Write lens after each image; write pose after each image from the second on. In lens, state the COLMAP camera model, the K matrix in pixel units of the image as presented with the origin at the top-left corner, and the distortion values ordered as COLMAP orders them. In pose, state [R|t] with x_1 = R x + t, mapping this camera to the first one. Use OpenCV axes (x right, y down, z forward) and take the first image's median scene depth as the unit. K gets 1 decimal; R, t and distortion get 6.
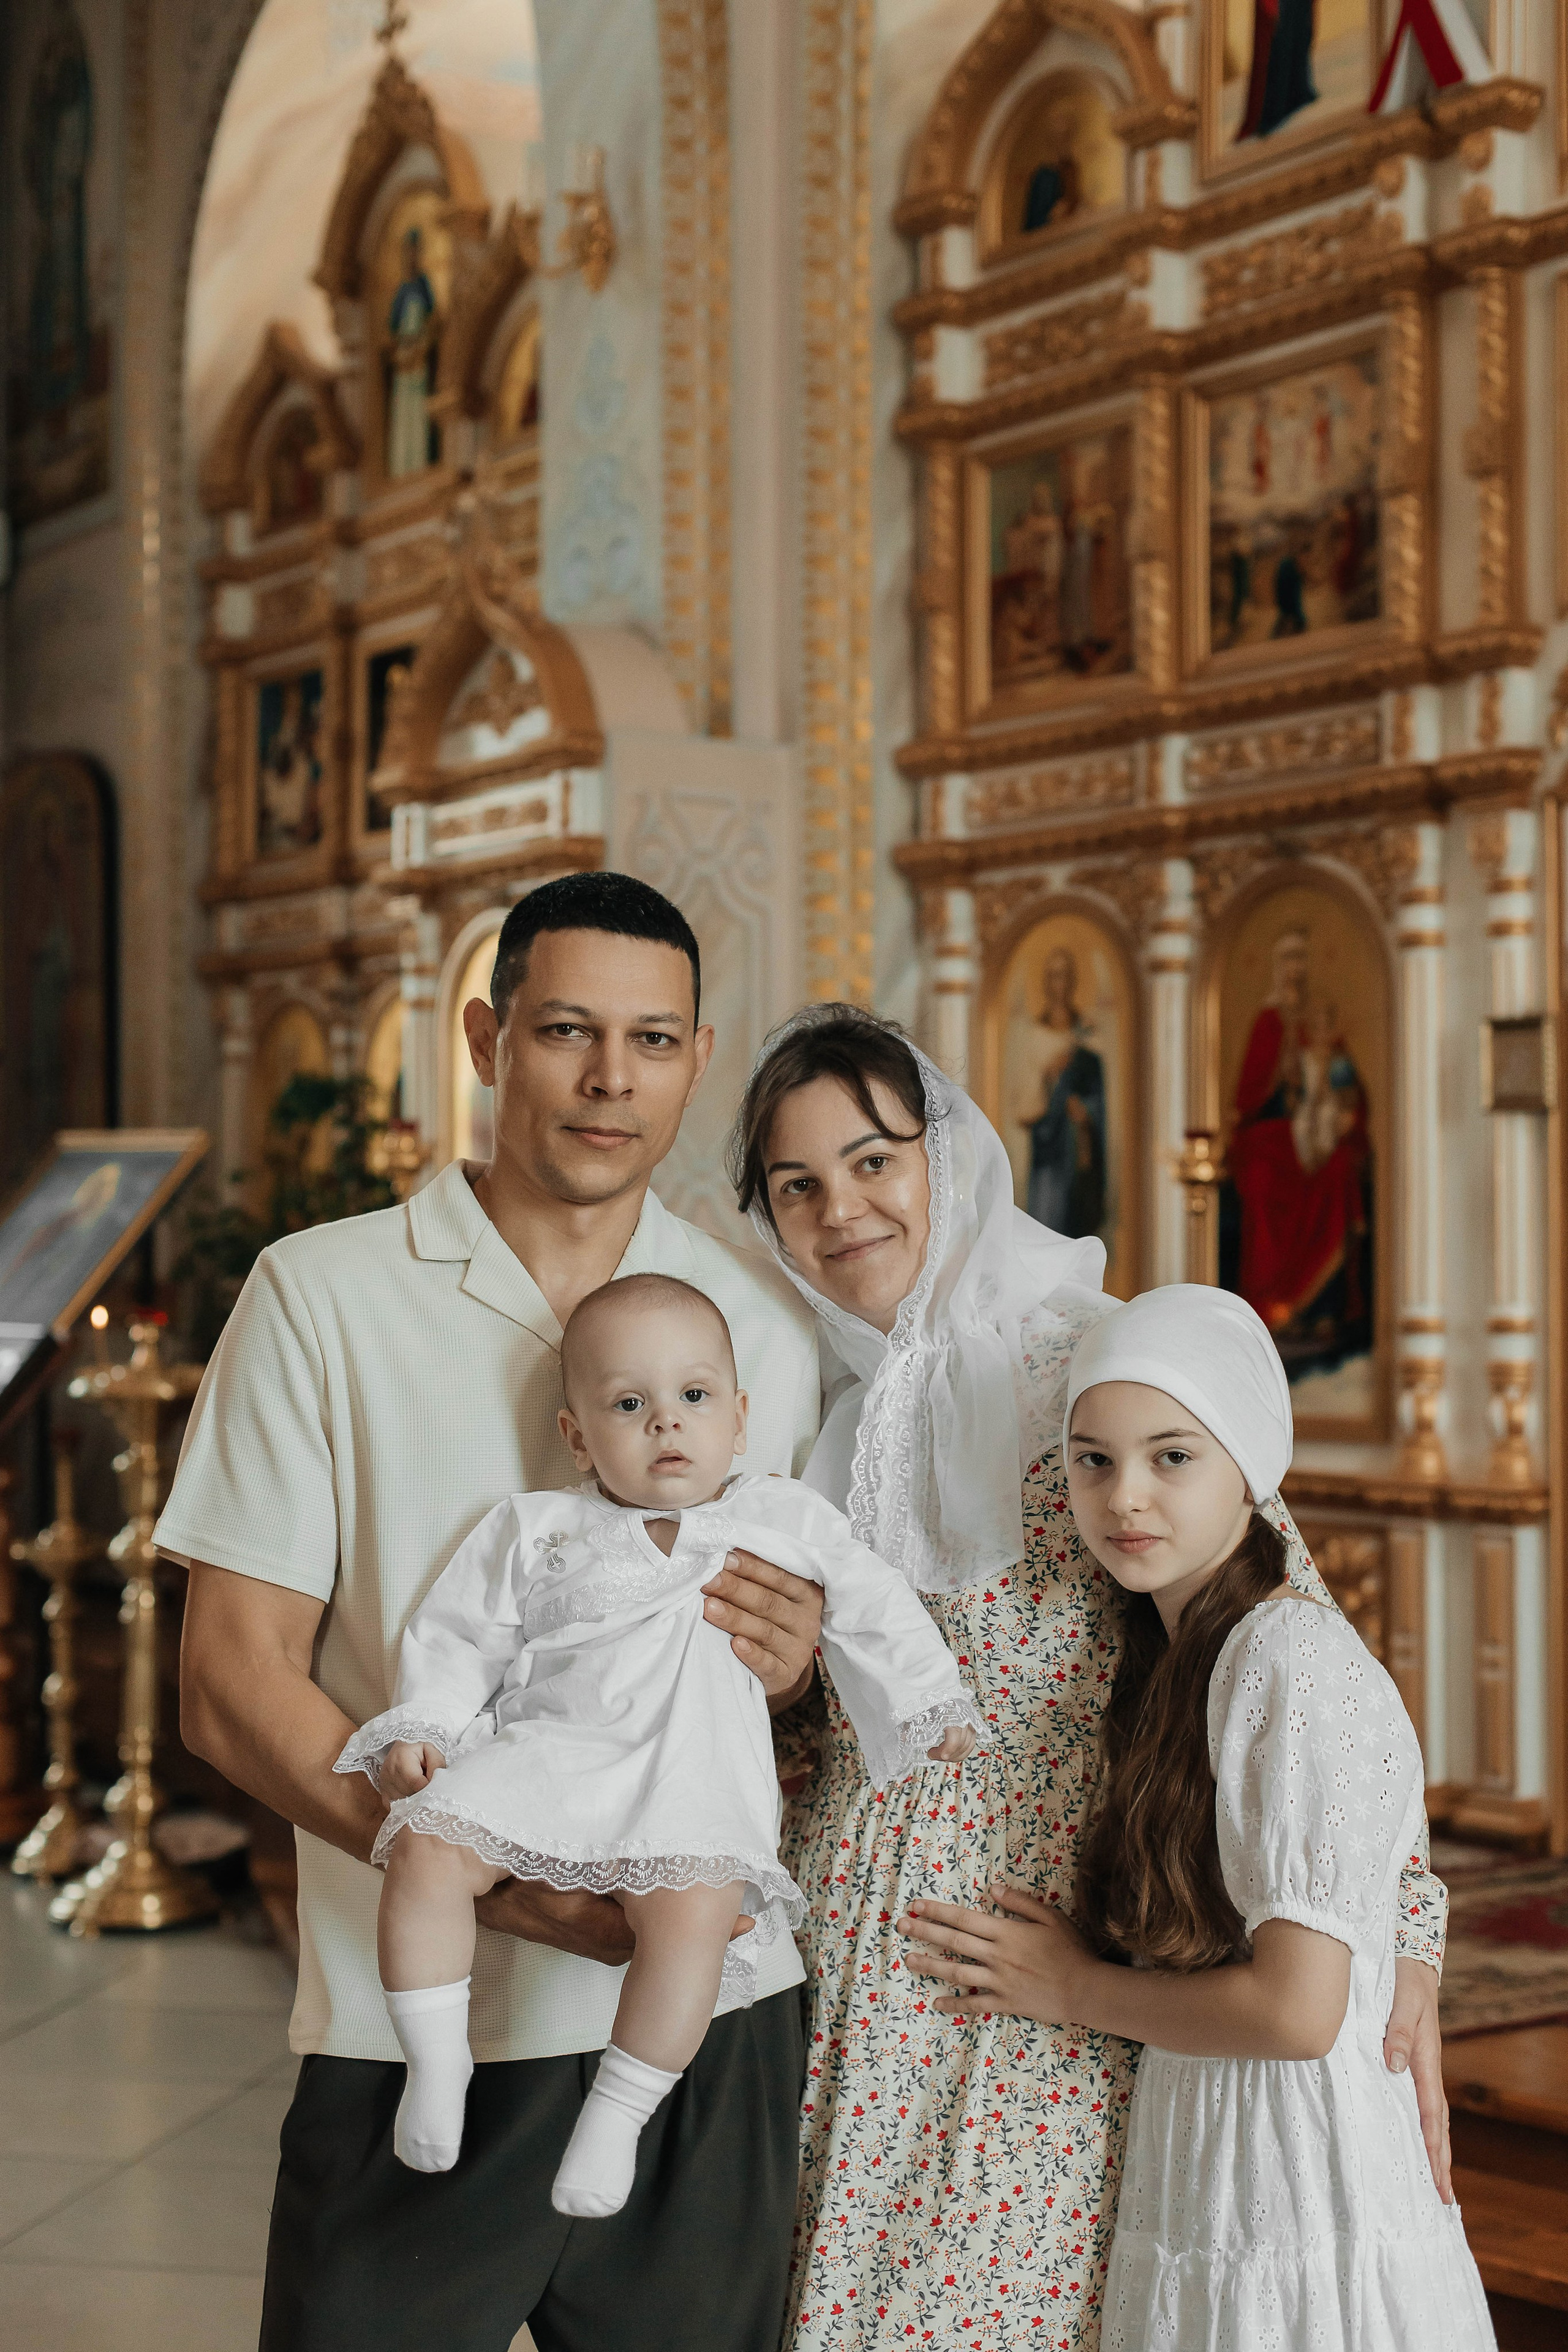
lens RADIAL K [[3554.7, 0, 784.0], [0, 3554.7, 1176.0], [0, 0, 1]] dist [0.005280, -0.089571]
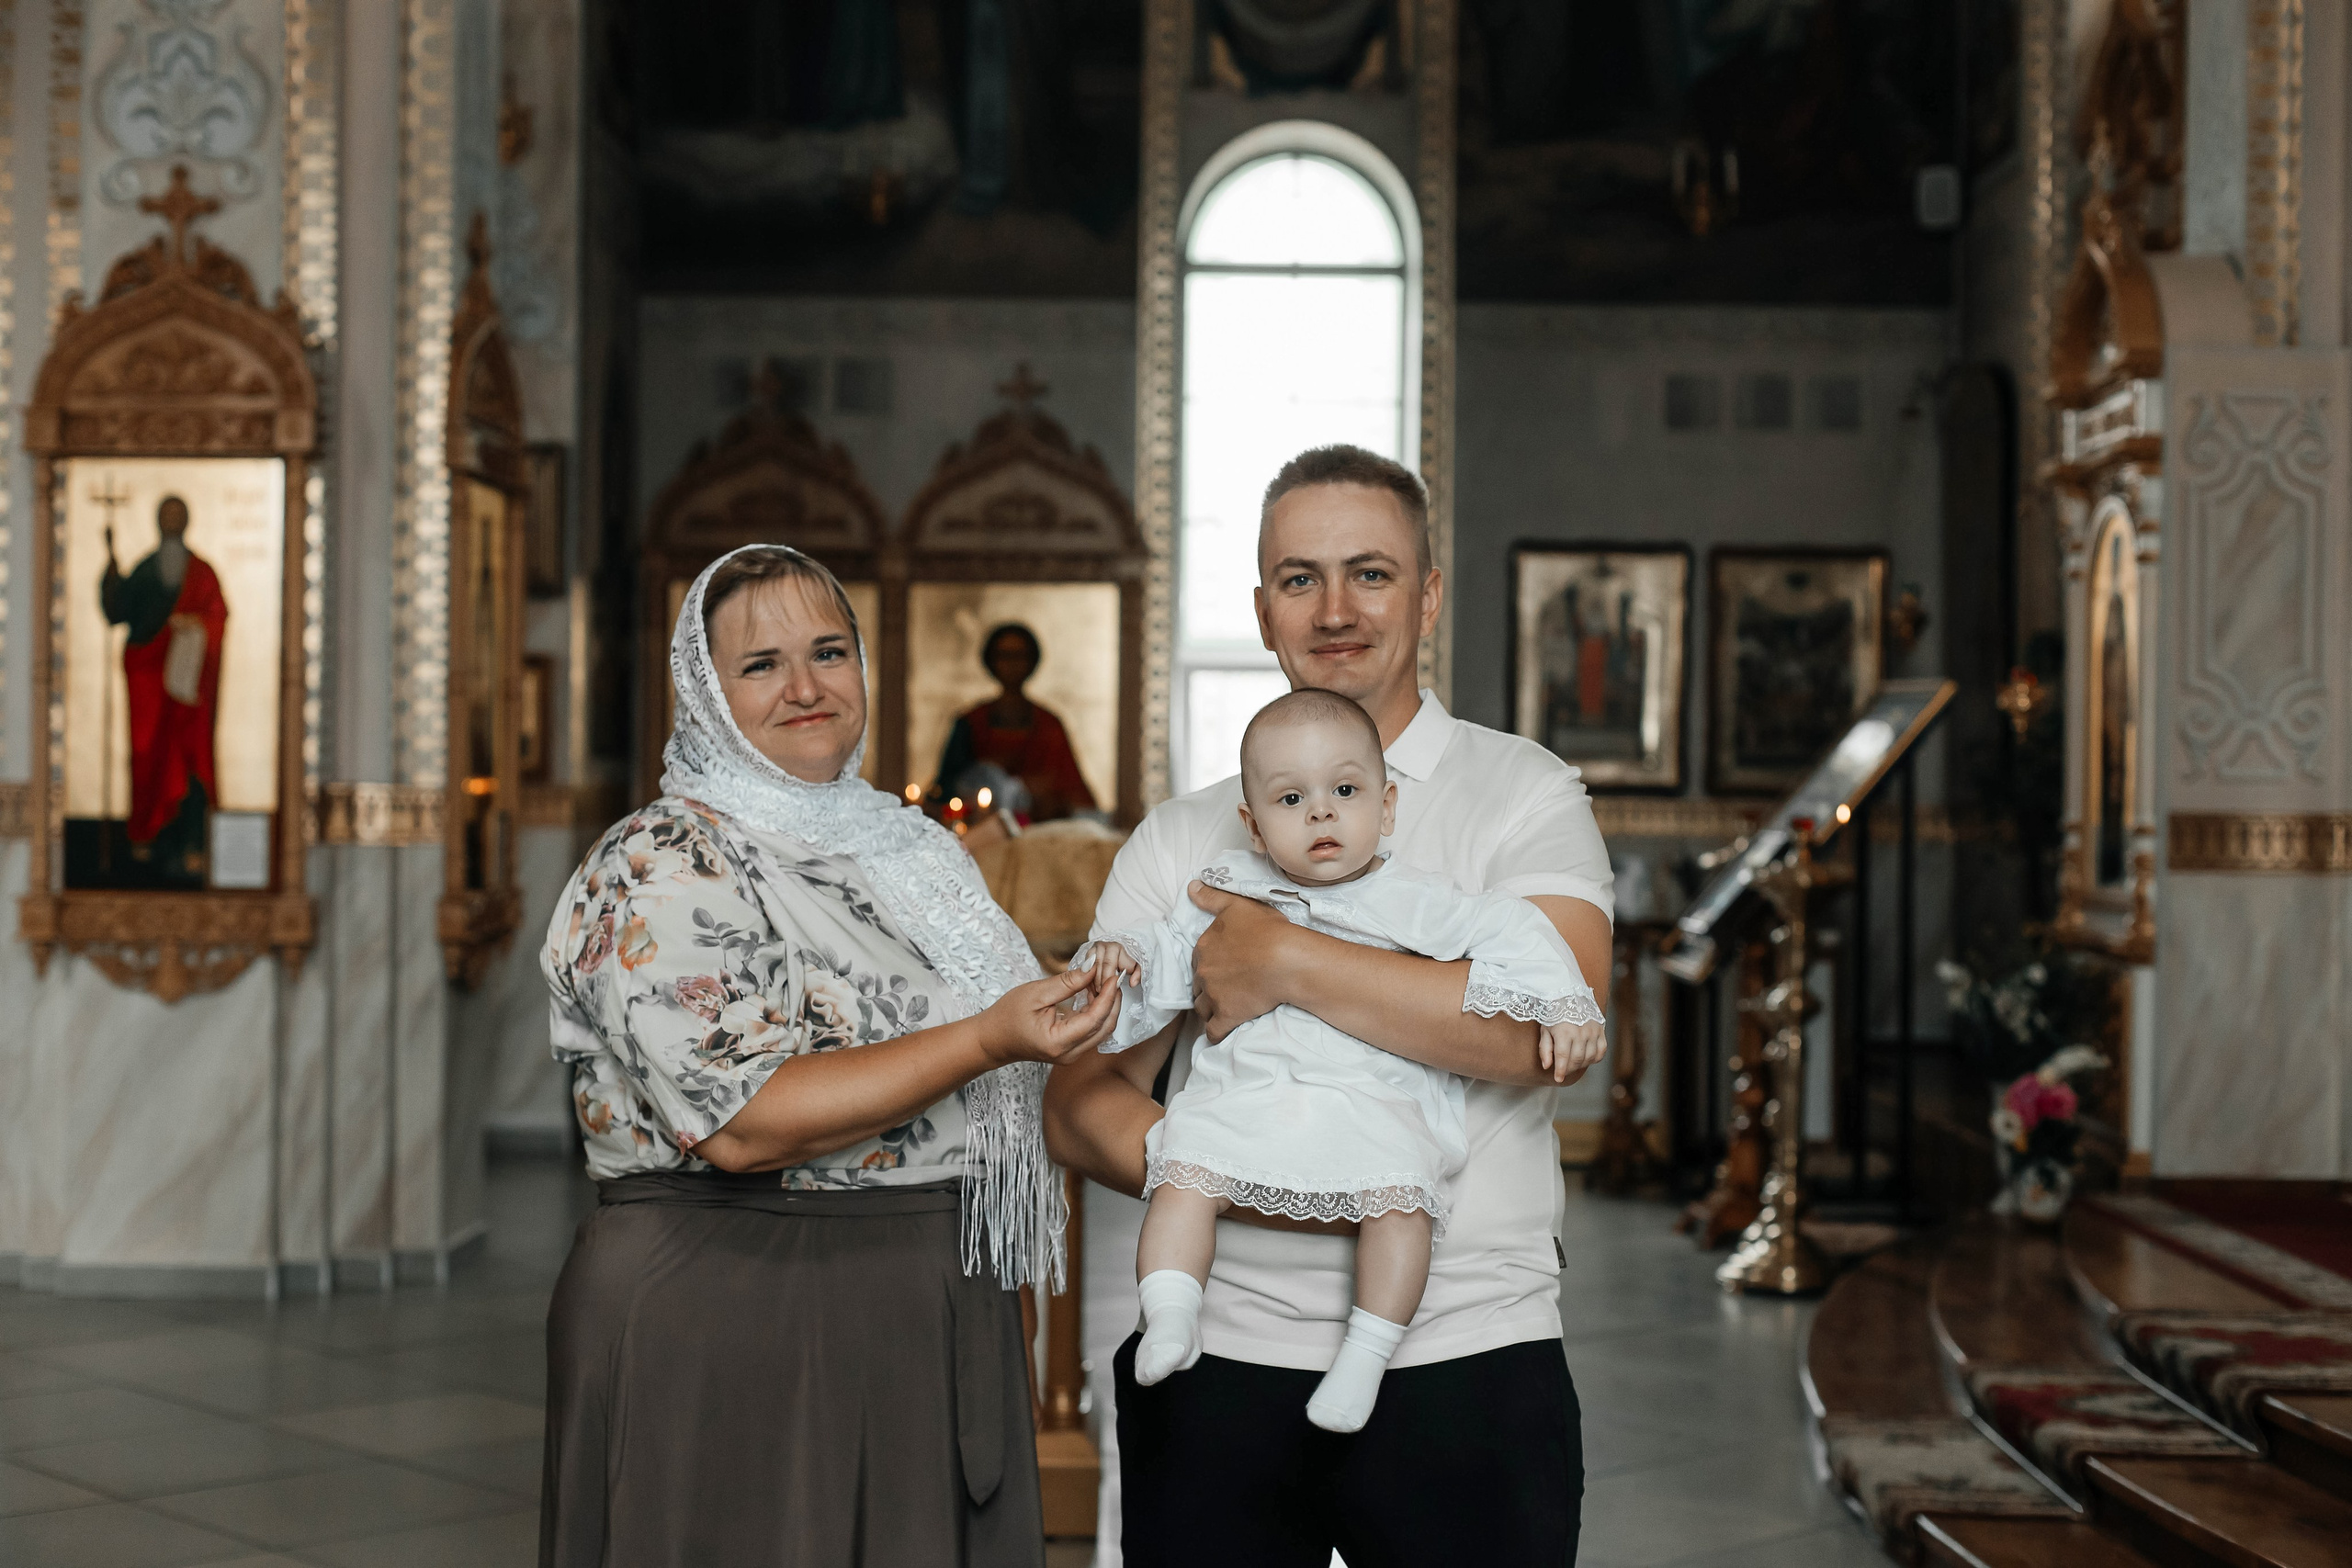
lens RADIAL K [[3454.2, 0, 1173.9], [0, 3454.2, 700.9], [0, 0, 1]] dist [-0.006175, -0.088122]
pose [[0.820617, -0.002010, -0.571475, 0.337593], [-0.002913, 0.999966, -0.007699, 0.005194], [0.571471, 0.007983, 0.820584, -0.154869]]
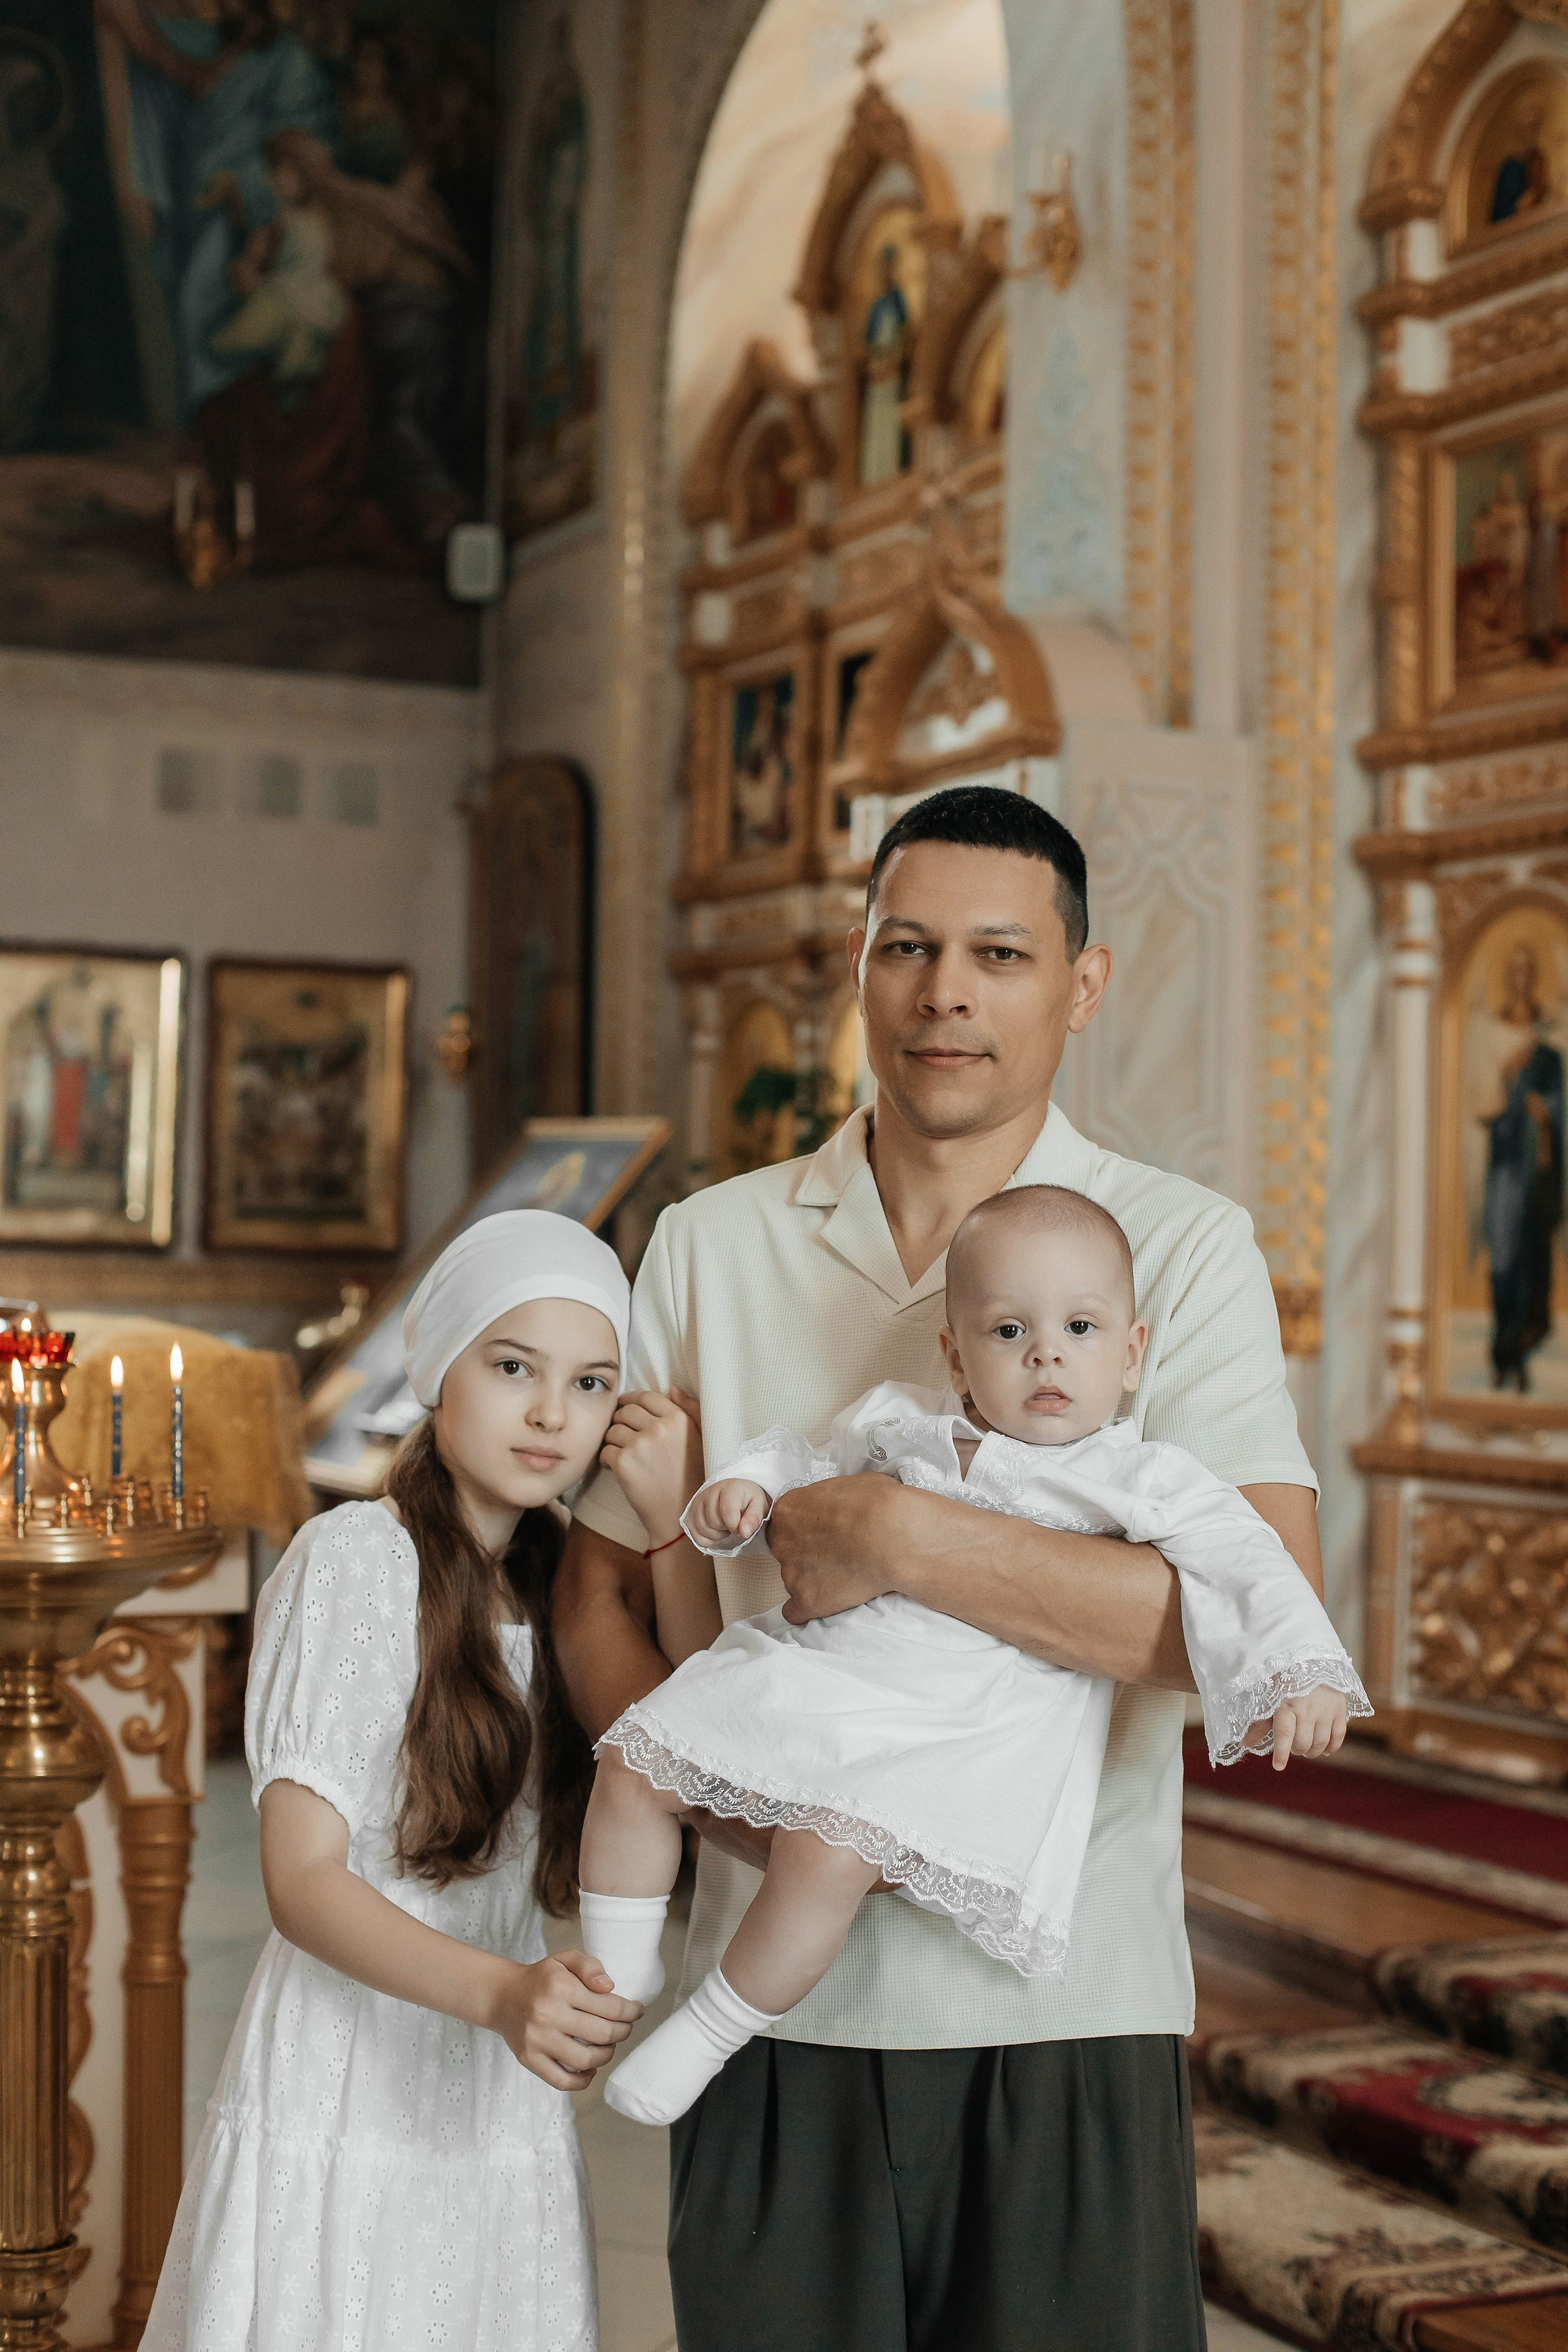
lens RADIAL K [[3412.2, 0, 784.0], [0, 3412.2, 1176.0], [0, 0, 1]] dist [-0.136469, 0.079653]
pose [[0.990187, 0.016823, -0.138733, 0.006610], [-0.017533, 0.999839, -0.003898, 0.007373], [0.138646, 0.006292, 0.990322, 0.044293]]
